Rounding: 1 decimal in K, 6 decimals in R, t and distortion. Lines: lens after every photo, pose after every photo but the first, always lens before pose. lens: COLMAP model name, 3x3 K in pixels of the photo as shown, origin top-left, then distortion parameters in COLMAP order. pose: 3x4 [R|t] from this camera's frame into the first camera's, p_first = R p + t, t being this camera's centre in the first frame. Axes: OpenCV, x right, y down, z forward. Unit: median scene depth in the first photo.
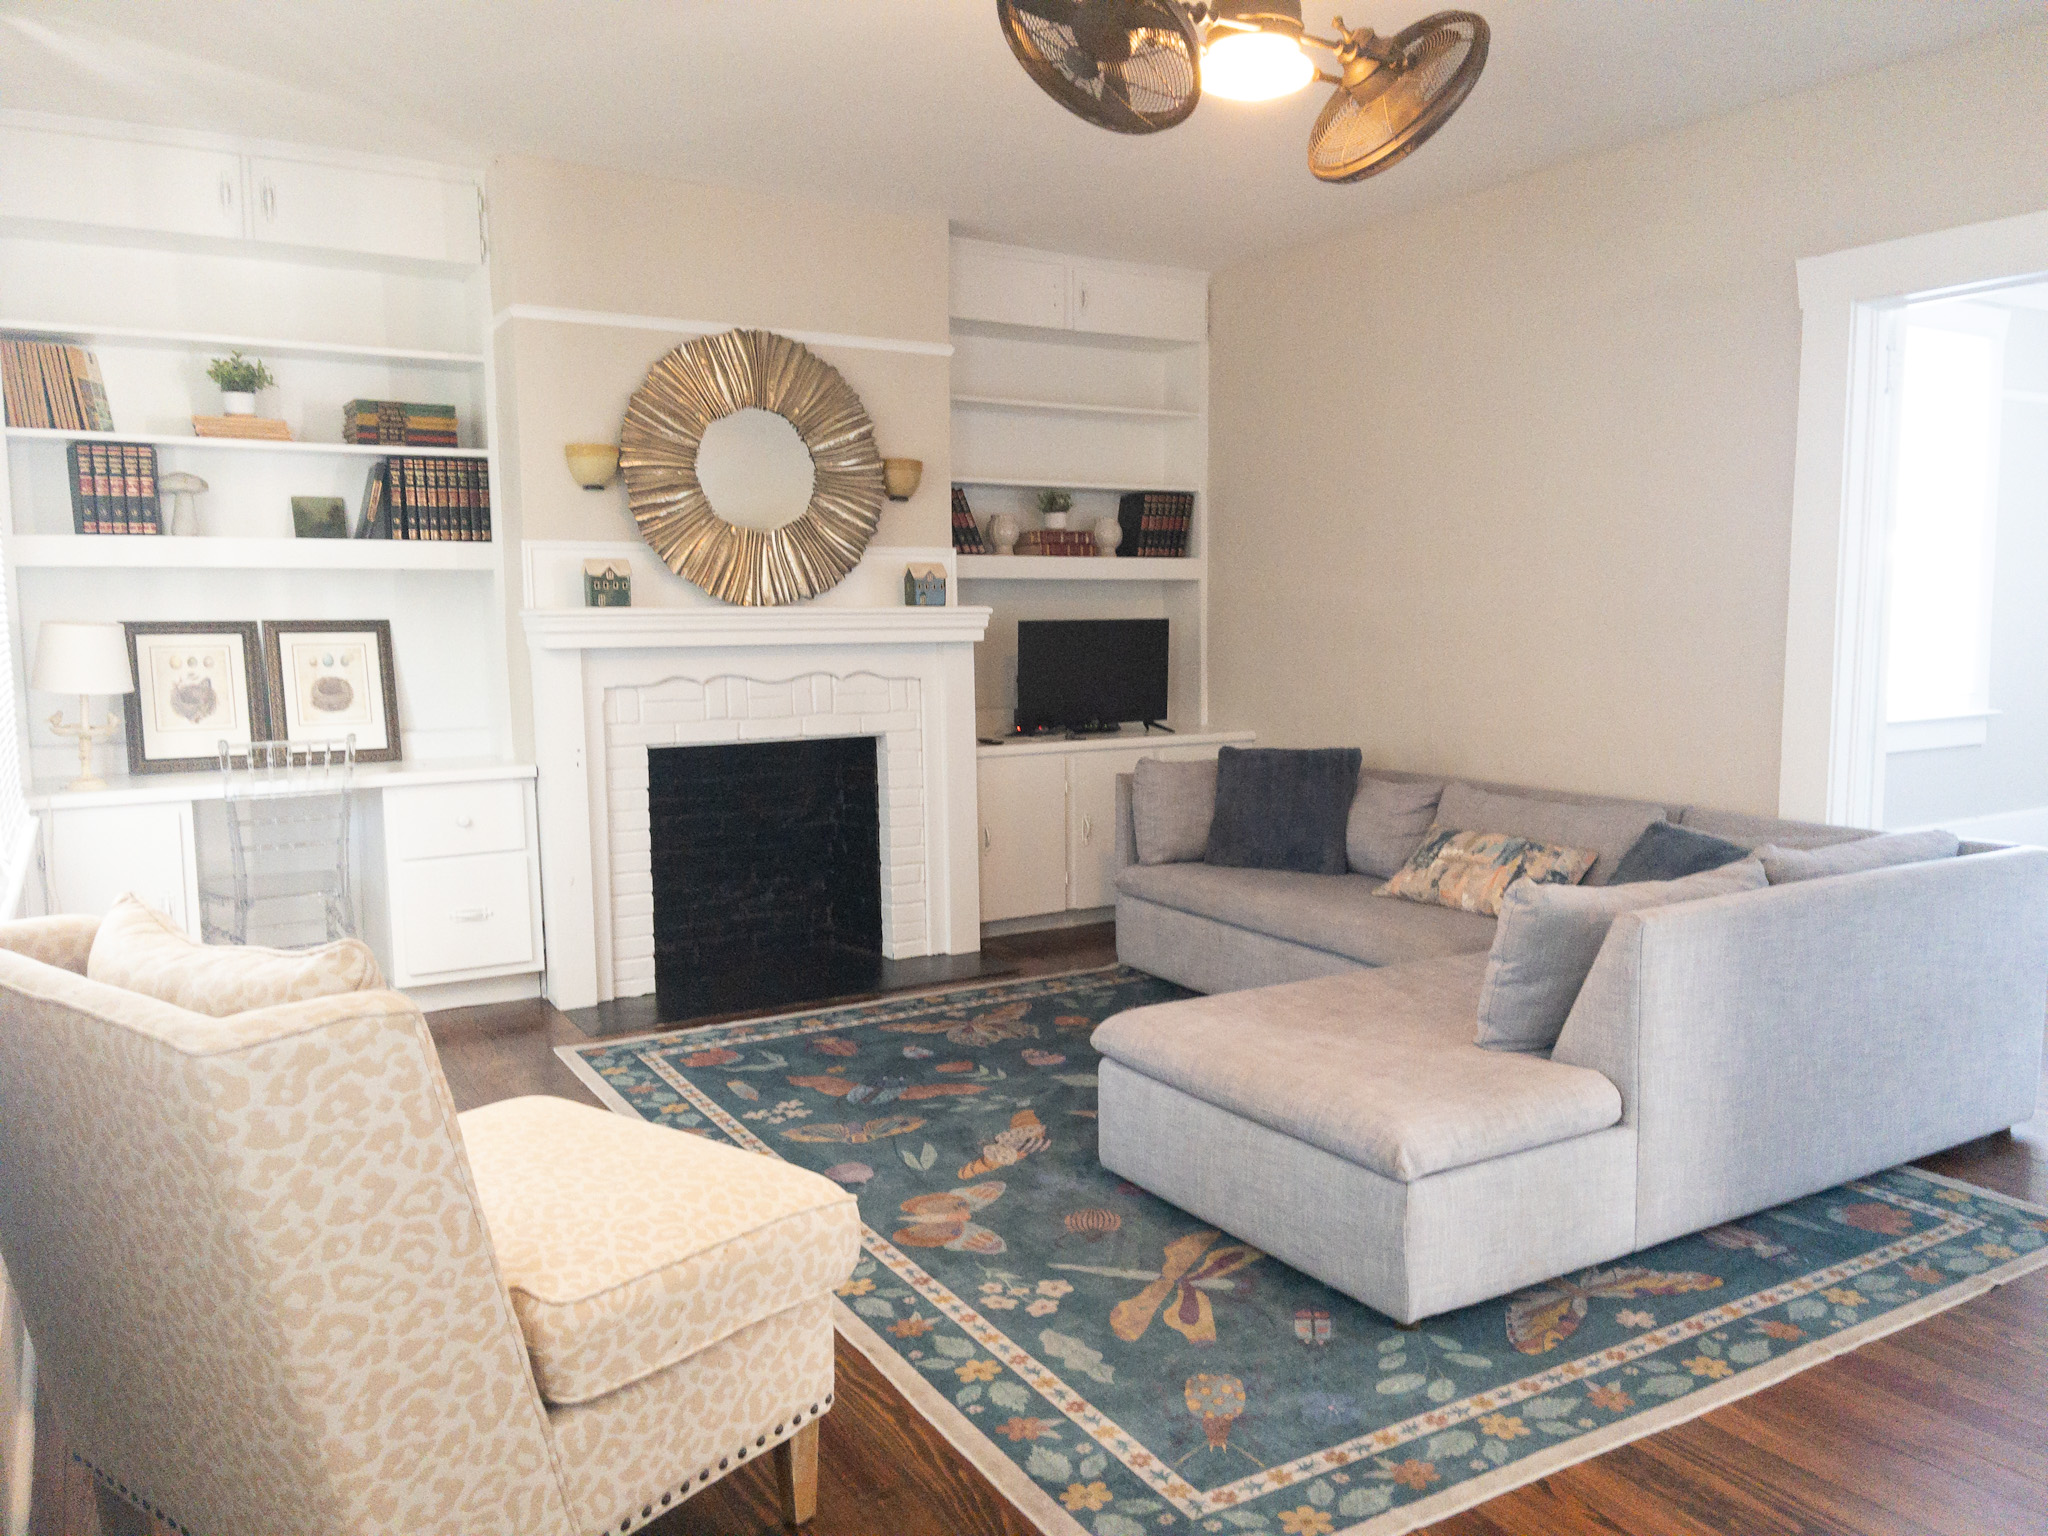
lens RADIAL K [[1558.2, 0, 1024.0], [0, 1558.2, 768.0], [0, 0, 1]] dist [0.063698, -0.001612]
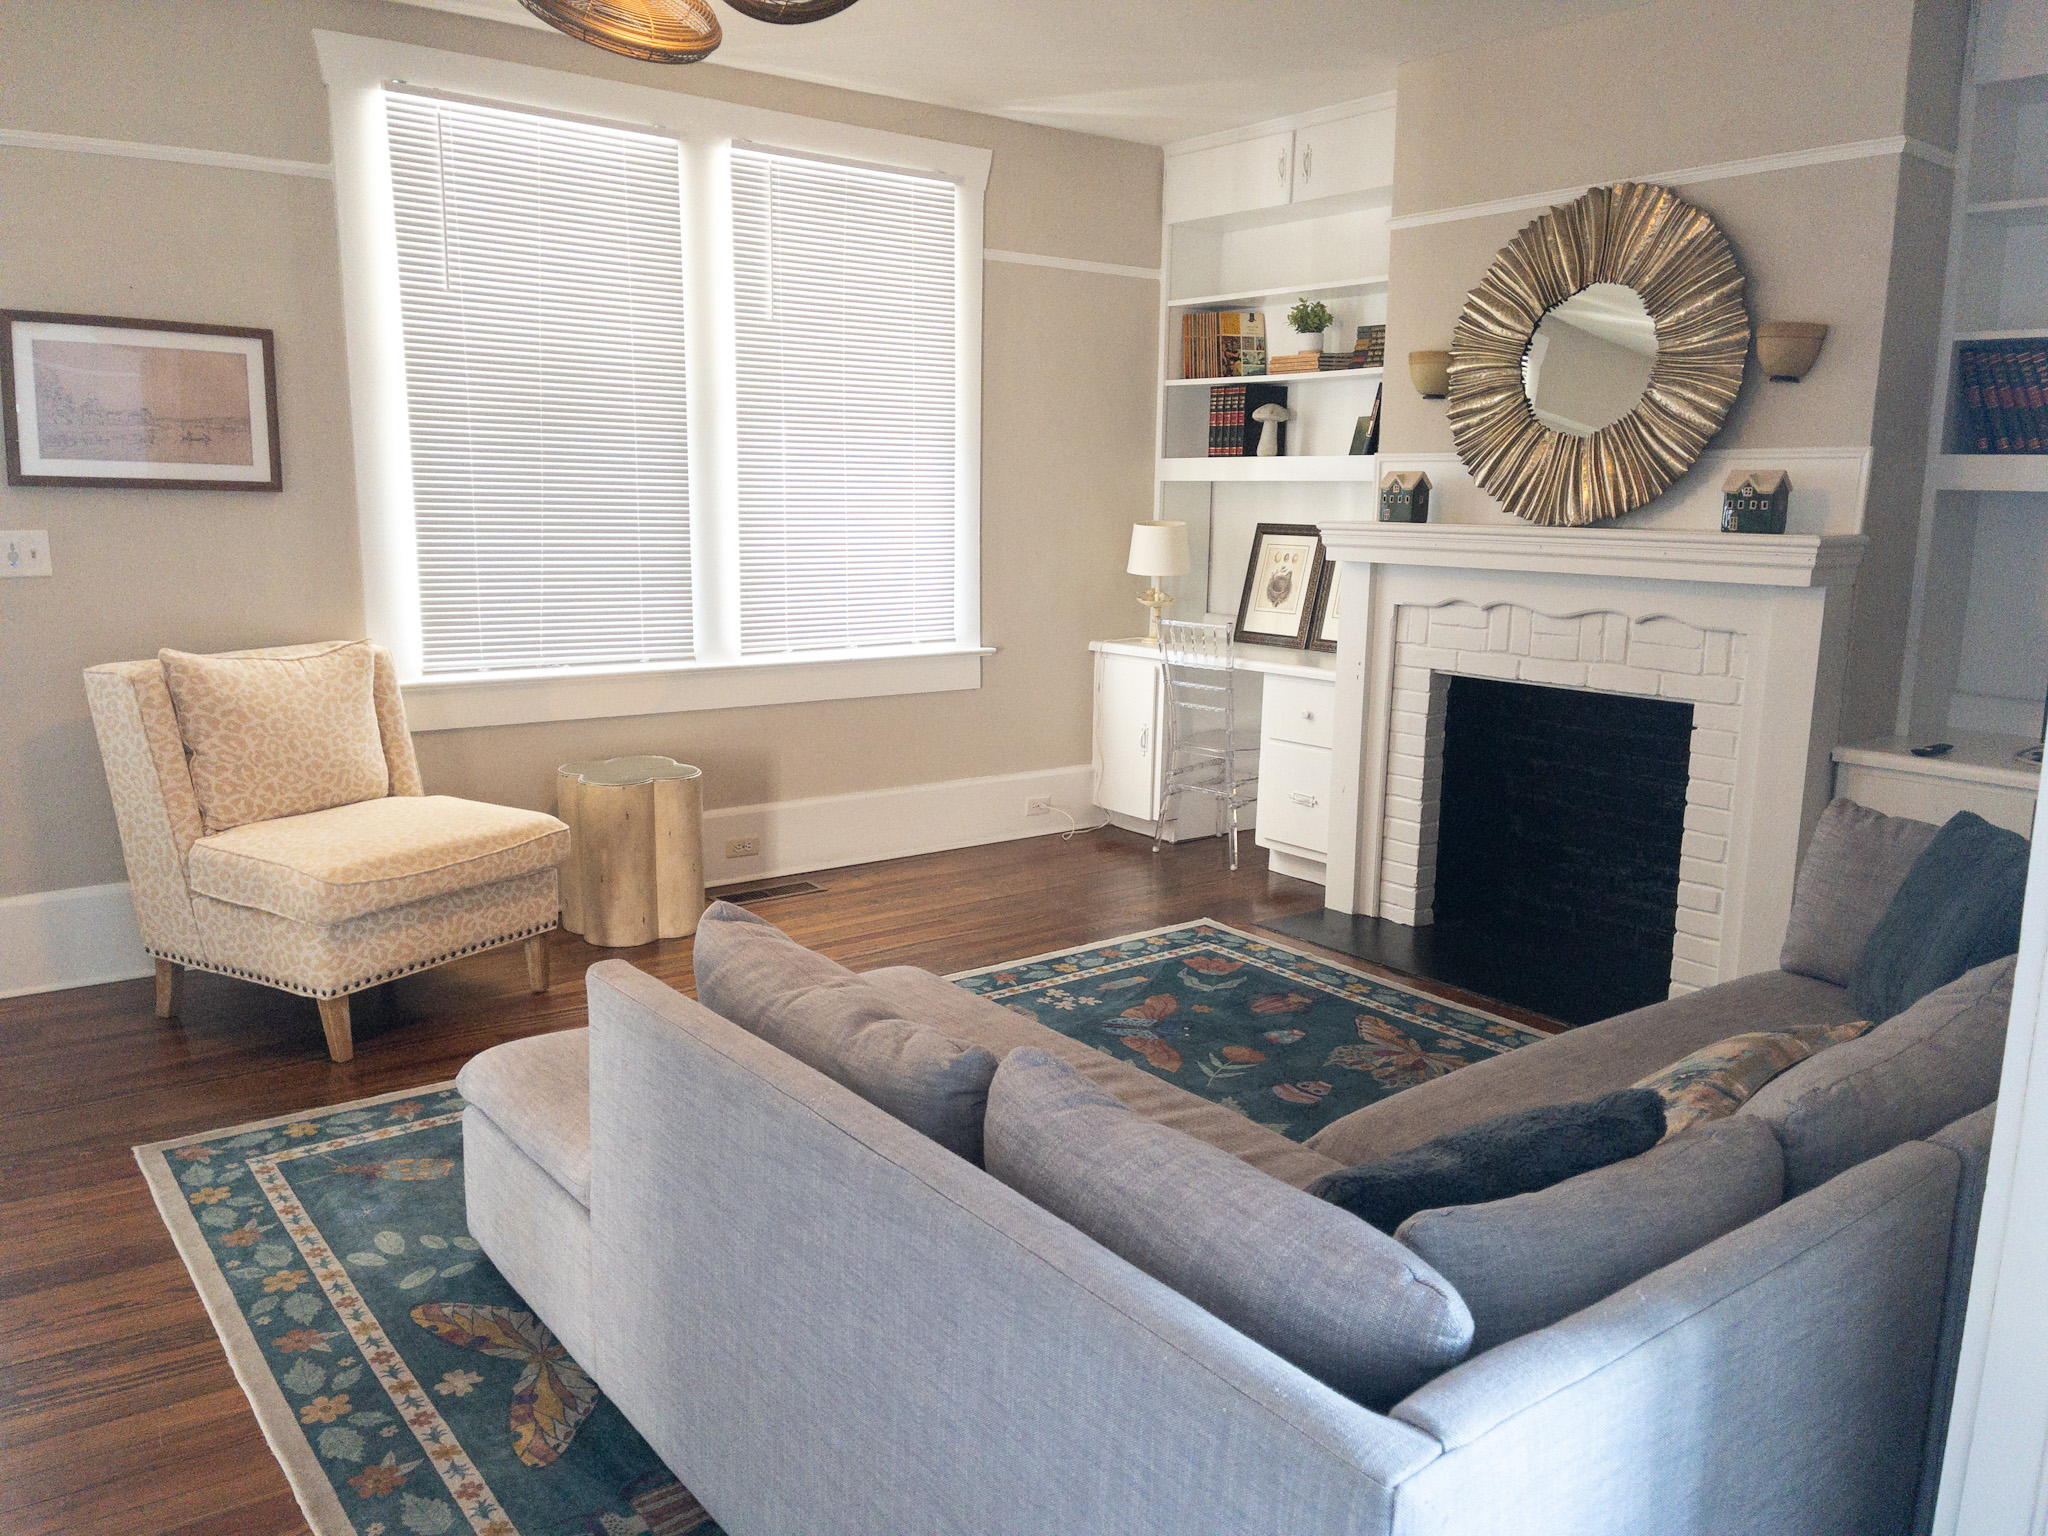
lens RADIAL K [[1527.2, 0, 1024.0], [0, 1527.2, 768.0], [0, 0, 1]] dist [0.050346, -0.007900]
pose [[0.119655, 0.188038, -0.974846, 0.694287], [-0.123212, 0.977122, 0.173354, -0.093585], [0.985140, 0.099370, 0.140086, 0.680757]]
